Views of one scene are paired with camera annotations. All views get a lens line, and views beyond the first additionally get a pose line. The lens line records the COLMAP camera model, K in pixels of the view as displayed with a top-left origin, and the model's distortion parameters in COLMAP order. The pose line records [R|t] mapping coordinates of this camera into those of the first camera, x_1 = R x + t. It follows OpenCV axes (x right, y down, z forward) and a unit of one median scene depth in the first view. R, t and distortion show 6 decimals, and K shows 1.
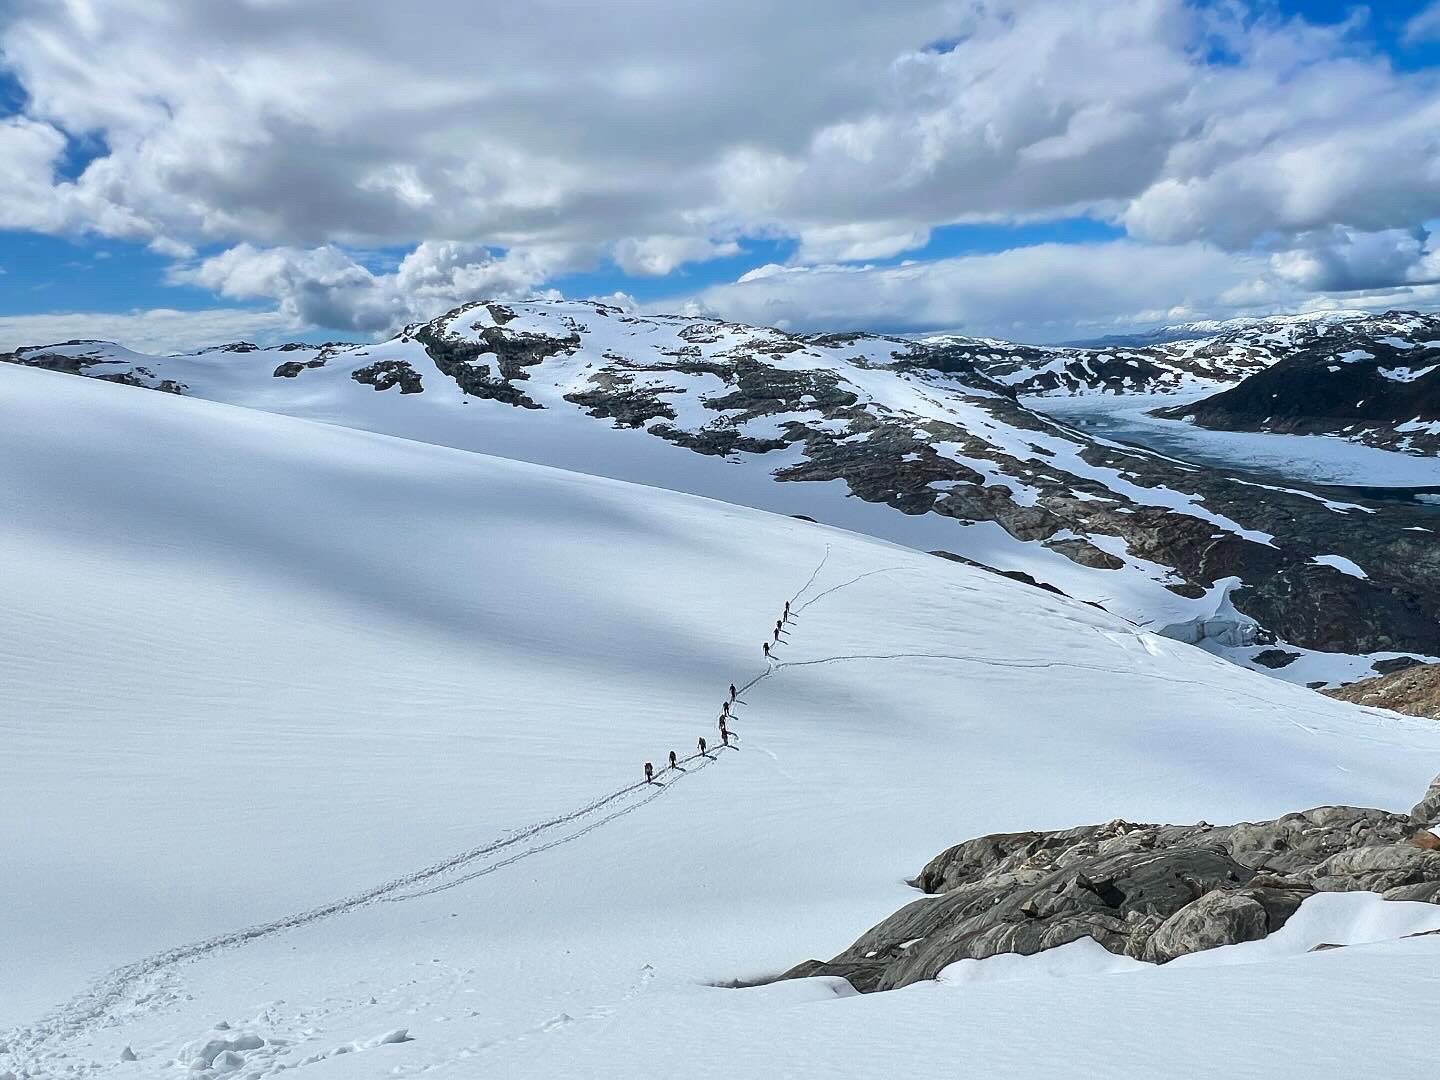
lens RADIAL K [[823.7, 0, 720.0], [0, 823.7, 540.0], [0, 0, 1]] dist [0.023264, -0.016410]
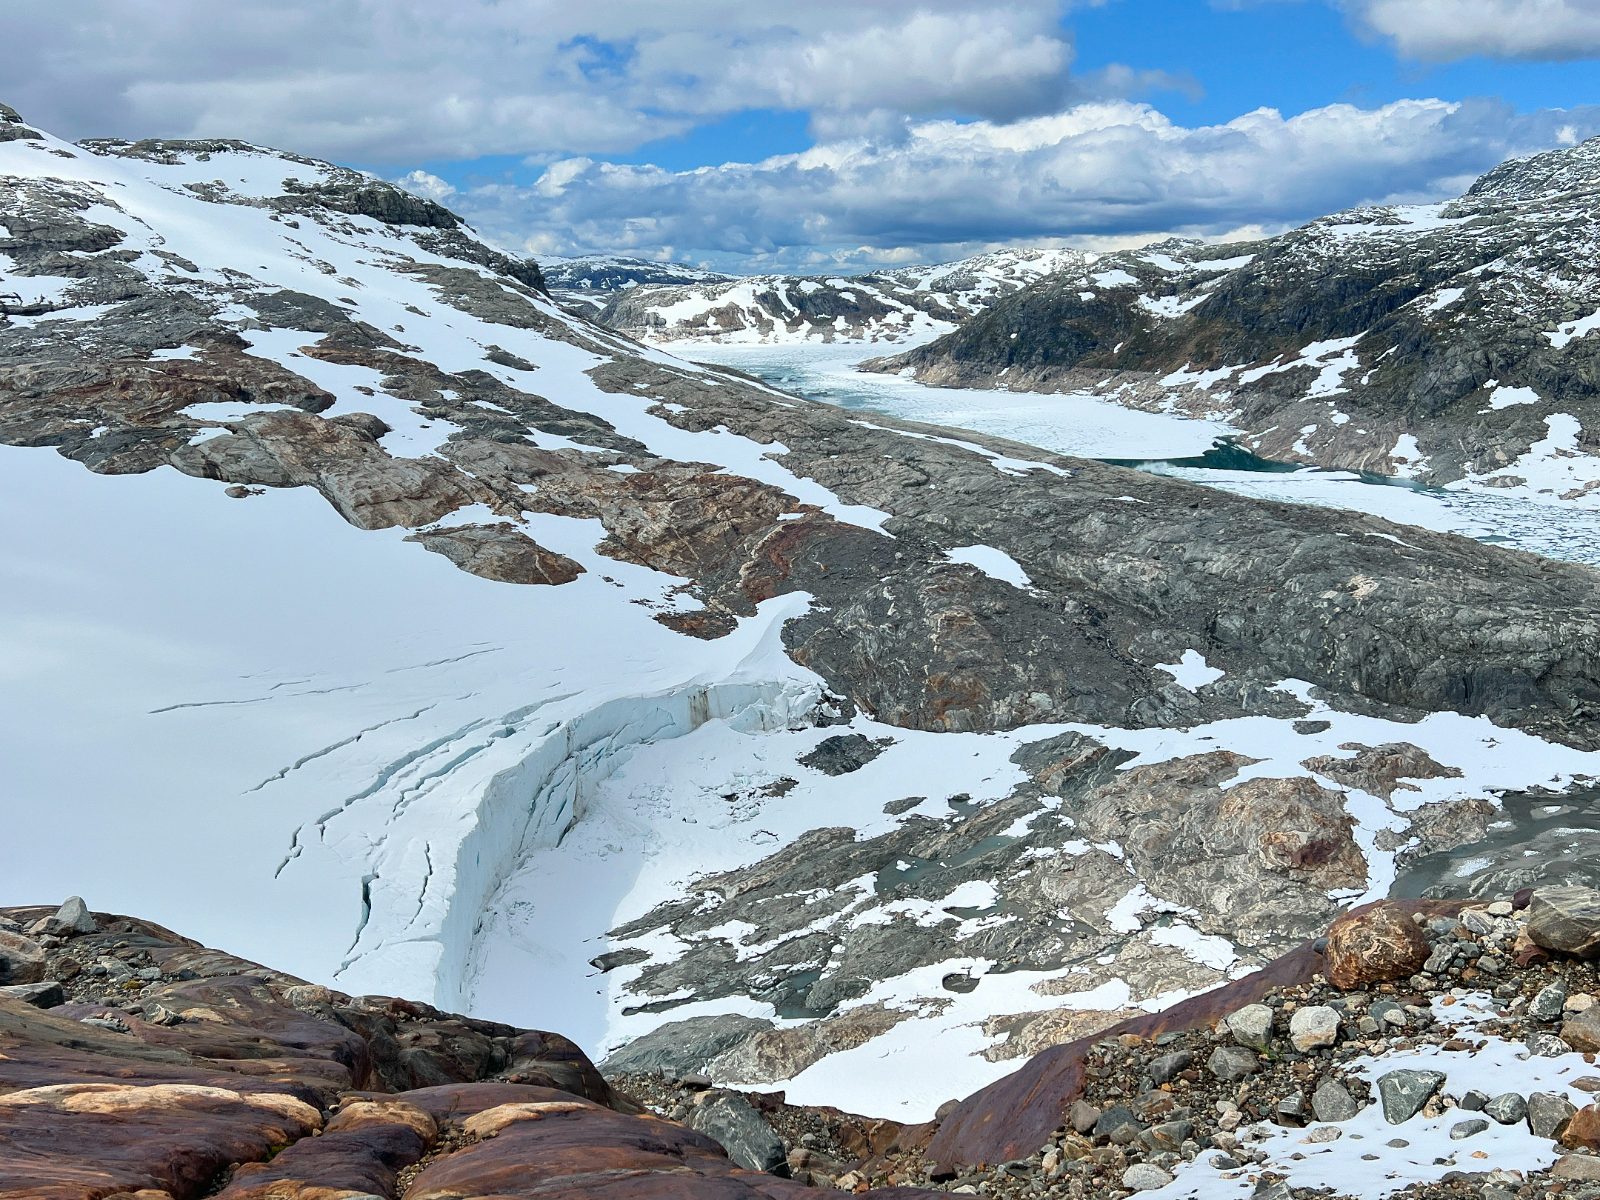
lens RADIAL K [[1204.4, 0, 804.4], [0, 1204.4, 604.7], [0, 0, 1]] dist [0.064666, -0.057306]
pose [[0.939058, -0.038135, 0.341637, 0.308577], [0.034368, 0.999263, 0.017073, 0.032608], [-0.342036, -0.004291, 0.939677, 0.262752]]
